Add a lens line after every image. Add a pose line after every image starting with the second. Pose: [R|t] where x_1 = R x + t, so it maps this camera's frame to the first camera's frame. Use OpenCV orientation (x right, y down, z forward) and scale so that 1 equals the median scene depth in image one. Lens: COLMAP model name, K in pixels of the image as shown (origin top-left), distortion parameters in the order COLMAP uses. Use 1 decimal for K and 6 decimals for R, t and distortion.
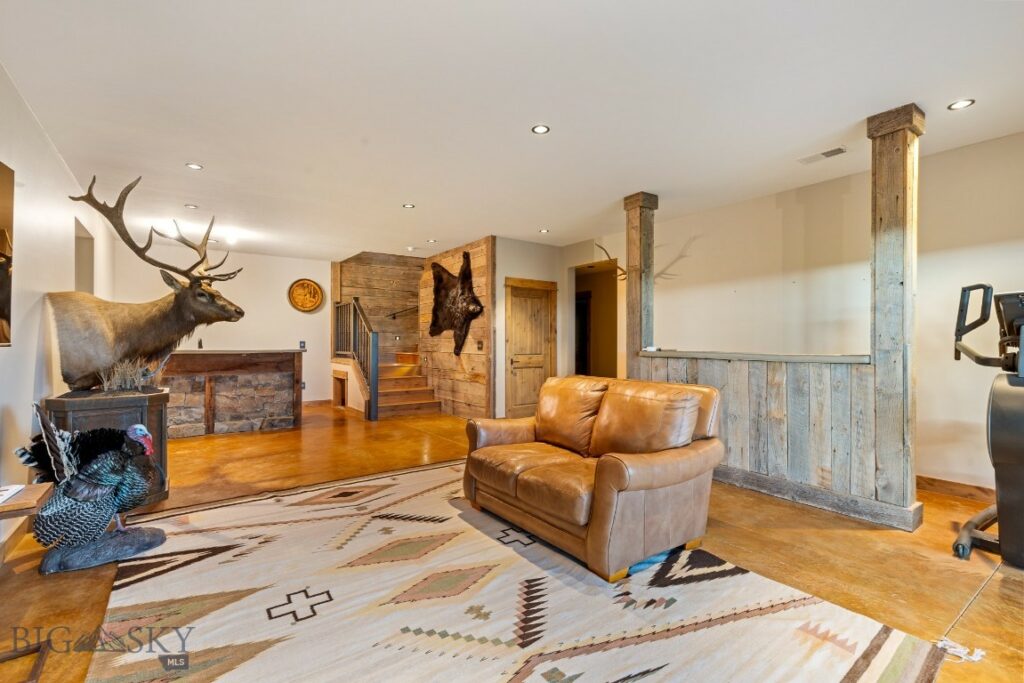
lens RADIAL K [[463.8, 0, 483.4], [0, 463.8, 341.6], [0, 0, 1]] dist [0.001436, 0.000910]
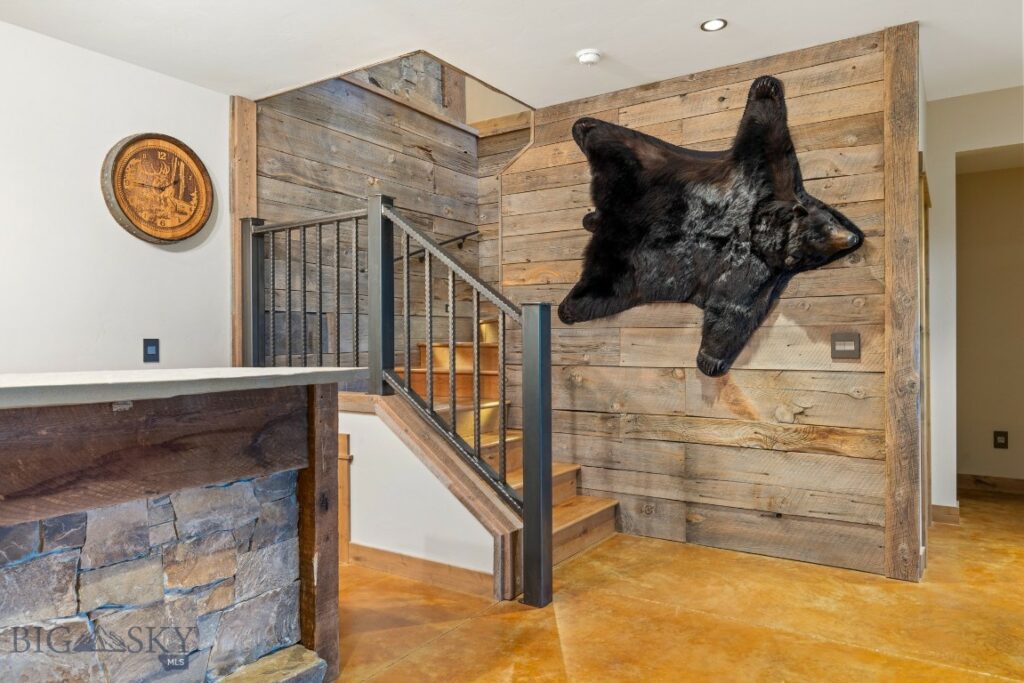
lens RADIAL K [[714.6, 0, 516.6], [0, 714.6, 341.2], [0, 0, 1]] dist [-0.003812, 0.001543]
pose [[0.926838, -0.007188, 0.375393, -0.406133], [0.006437, 0.999974, 0.003253, 0.001261], [-0.375407, -0.000599, 0.926860, 0.559688]]
